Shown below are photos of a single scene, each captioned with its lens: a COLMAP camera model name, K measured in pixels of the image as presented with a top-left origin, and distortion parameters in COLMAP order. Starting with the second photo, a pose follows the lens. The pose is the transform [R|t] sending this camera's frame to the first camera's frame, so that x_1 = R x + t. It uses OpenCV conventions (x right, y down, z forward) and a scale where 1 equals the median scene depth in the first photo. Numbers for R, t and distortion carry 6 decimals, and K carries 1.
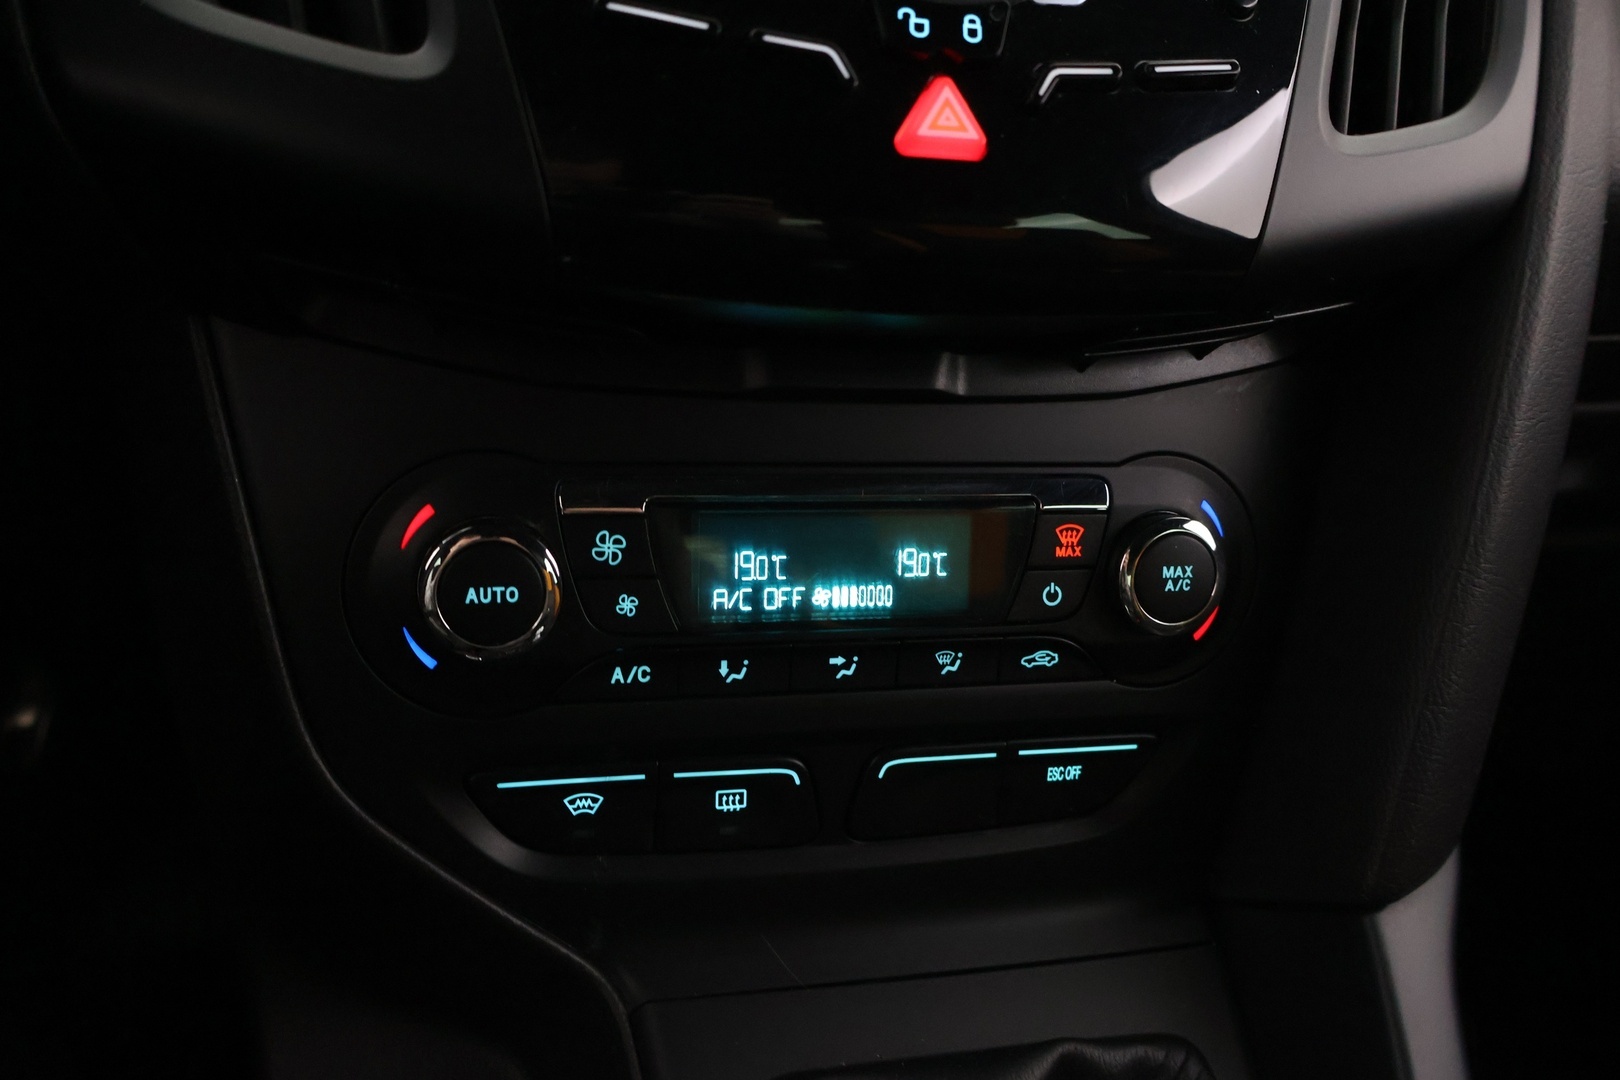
lens RADIAL K [[1386.2, 0, 809.3], [0, 1386.2, 530.6], [0, 0, 1]] dist [0.004175, -0.002668]
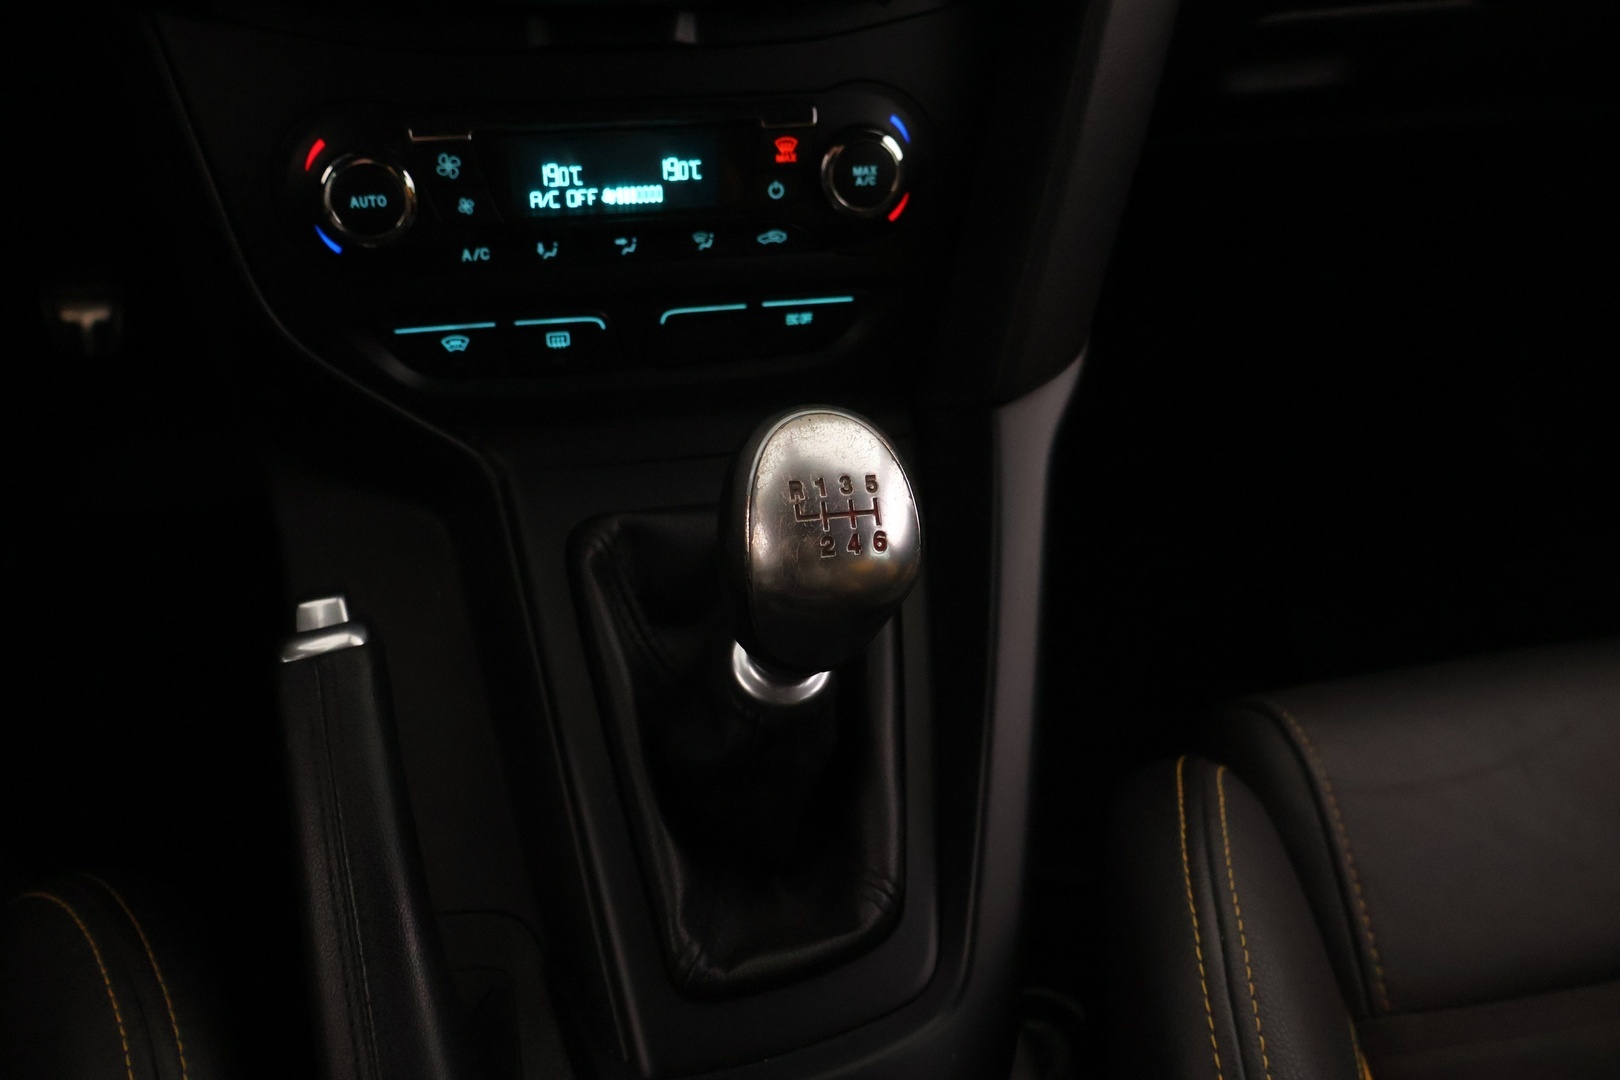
lens RADIAL K [[1386.2, 0, 811.7], [0, 1386.2, 540.6], [0, 0, 1]] dist [0.004175, -0.002668]
pose [[0.998156, -0.012533, -0.059390, 0.299181], [0.029310, 0.956334, 0.290802, -0.022345], [0.053152, -0.292006, 0.954938, -0.457141]]
